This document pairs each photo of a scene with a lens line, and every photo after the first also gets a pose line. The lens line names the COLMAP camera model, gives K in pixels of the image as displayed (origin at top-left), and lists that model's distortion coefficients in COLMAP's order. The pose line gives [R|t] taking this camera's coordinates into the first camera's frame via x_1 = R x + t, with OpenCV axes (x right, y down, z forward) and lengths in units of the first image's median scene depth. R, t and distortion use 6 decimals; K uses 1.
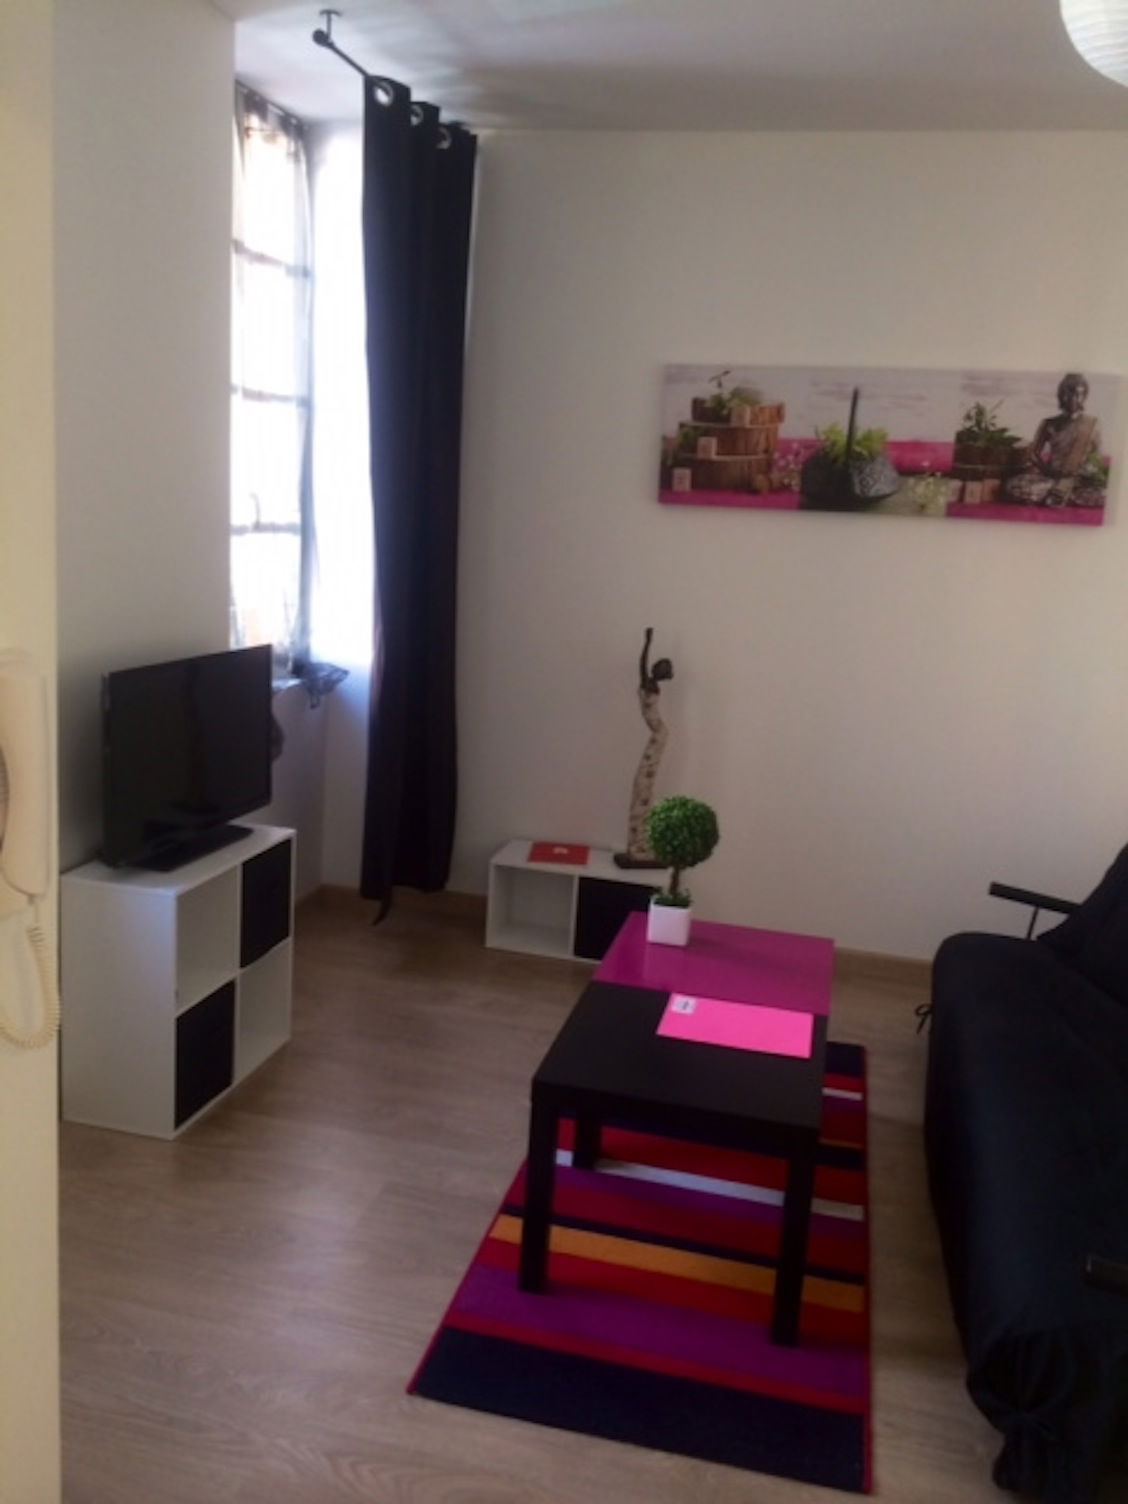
lens RADIAL K [[1288.3, 0, 573.8], [0, 1288.3, 754.0], [0, 0, 1]] dist [0.070386, -0.100882]
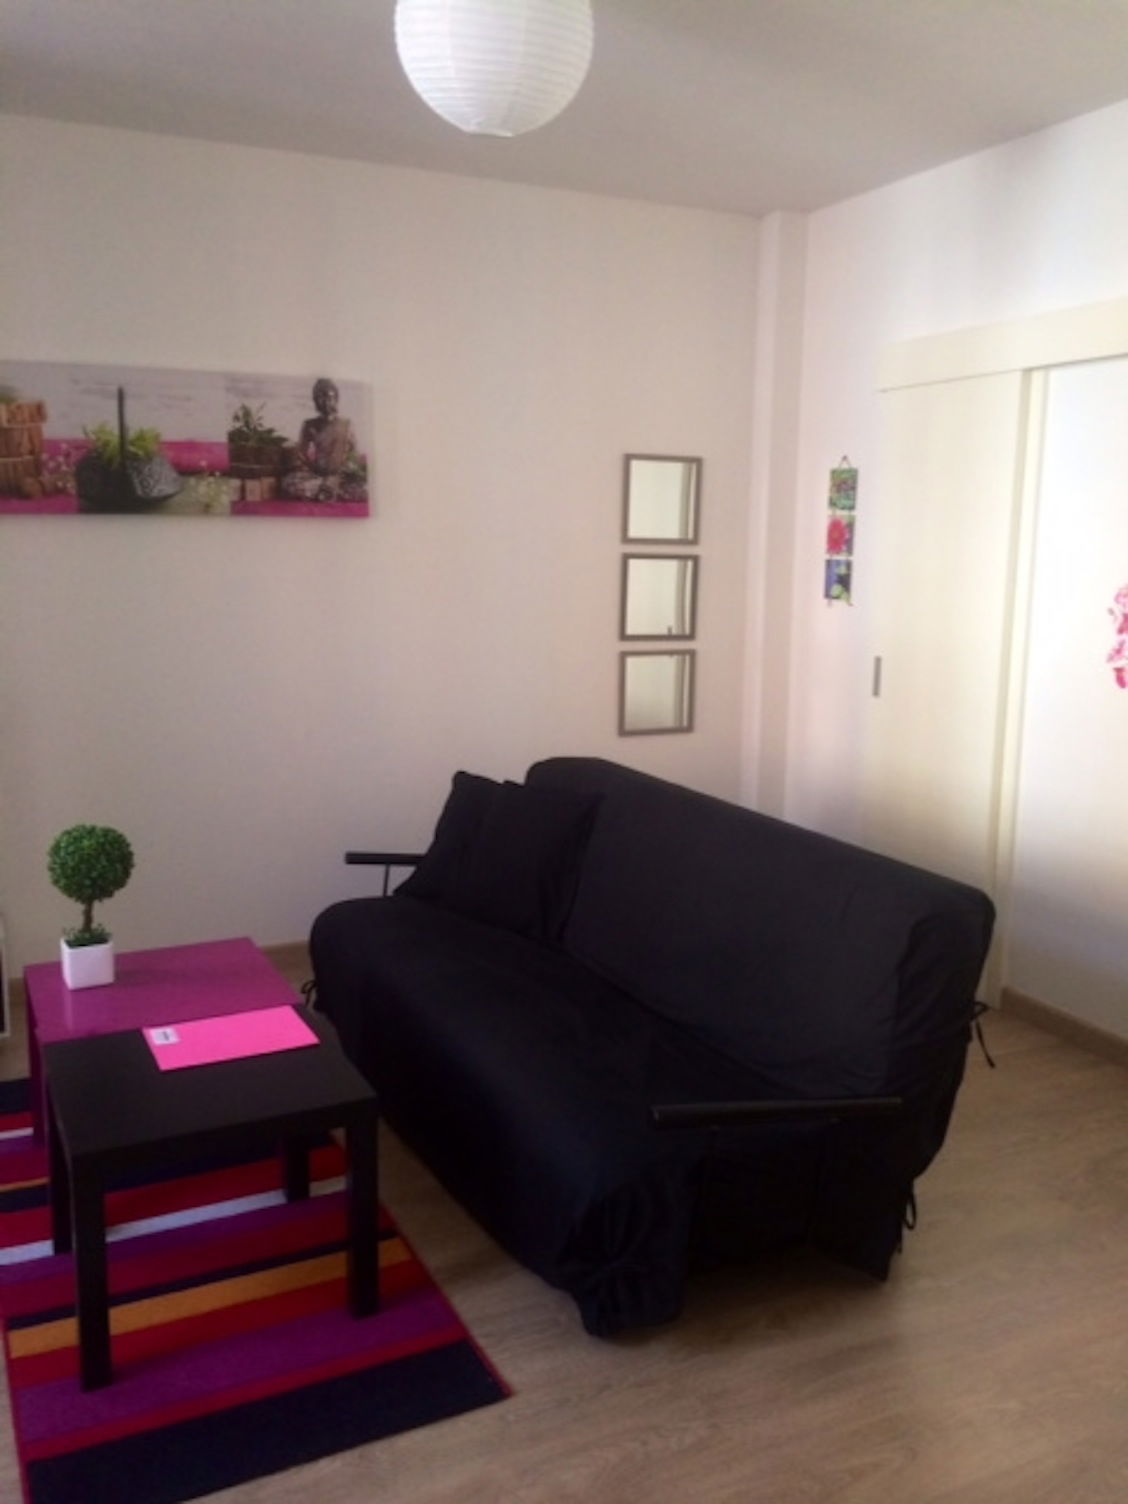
lens RADIAL K [[1288.3, 0, 573.8], [0, 1288.3, 754.0], [0, 0, 1]] dist [0.070386, -0.100882]
pose [[0.763244, -0.162028, 0.625464, -0.181263], [0.163970, 0.984928, 0.055058, -0.008723], [-0.624958, 0.060535, 0.778308, 0.044389]]
